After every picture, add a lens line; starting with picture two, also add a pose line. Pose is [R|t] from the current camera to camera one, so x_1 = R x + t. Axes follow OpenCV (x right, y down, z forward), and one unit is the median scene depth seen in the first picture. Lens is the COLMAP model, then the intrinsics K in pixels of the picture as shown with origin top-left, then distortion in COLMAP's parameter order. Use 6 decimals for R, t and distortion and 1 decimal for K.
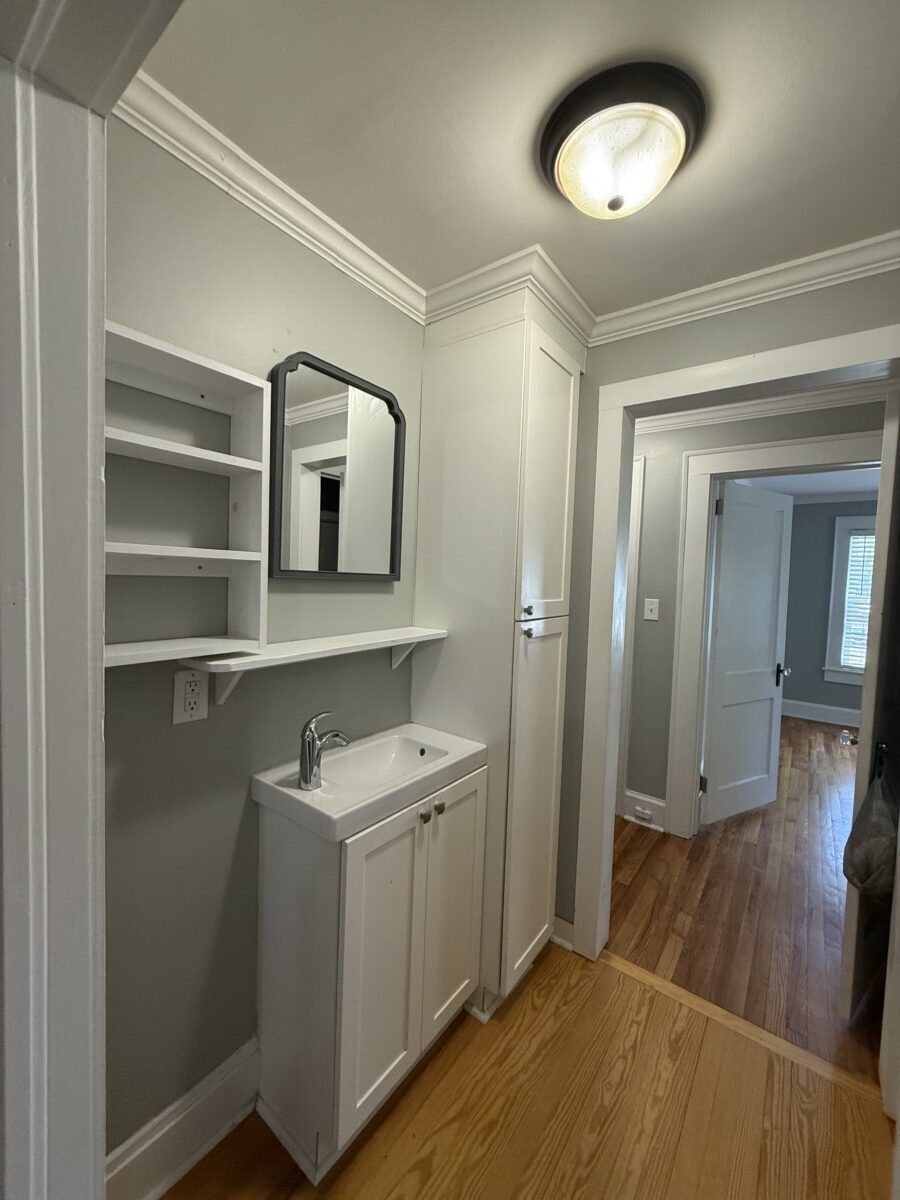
lens RADIAL K [[479.6, 0, 450.0], [0, 479.6, 600.0], [0, 0, 1]] dist [0.000087, 0.000280]
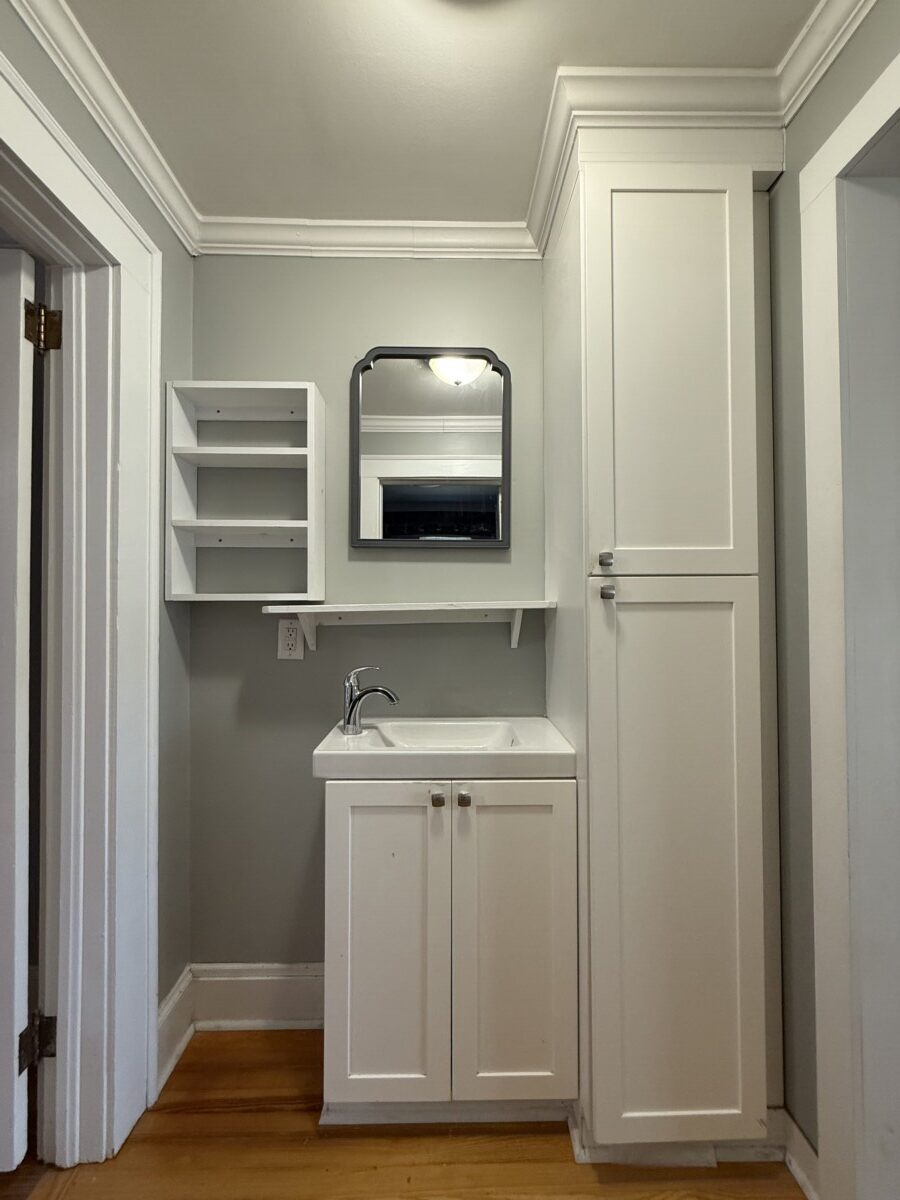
lens RADIAL K [[479.6, 0, 450.0], [0, 479.6, 600.0], [0, 0, 1]] dist [0.000087, 0.000280]
pose [[0.613212, -0.043037, -0.788745, 0.624070], [-0.018222, 0.997478, -0.068593, 0.143437], [0.789708, 0.056435, 0.610881, 0.444631]]
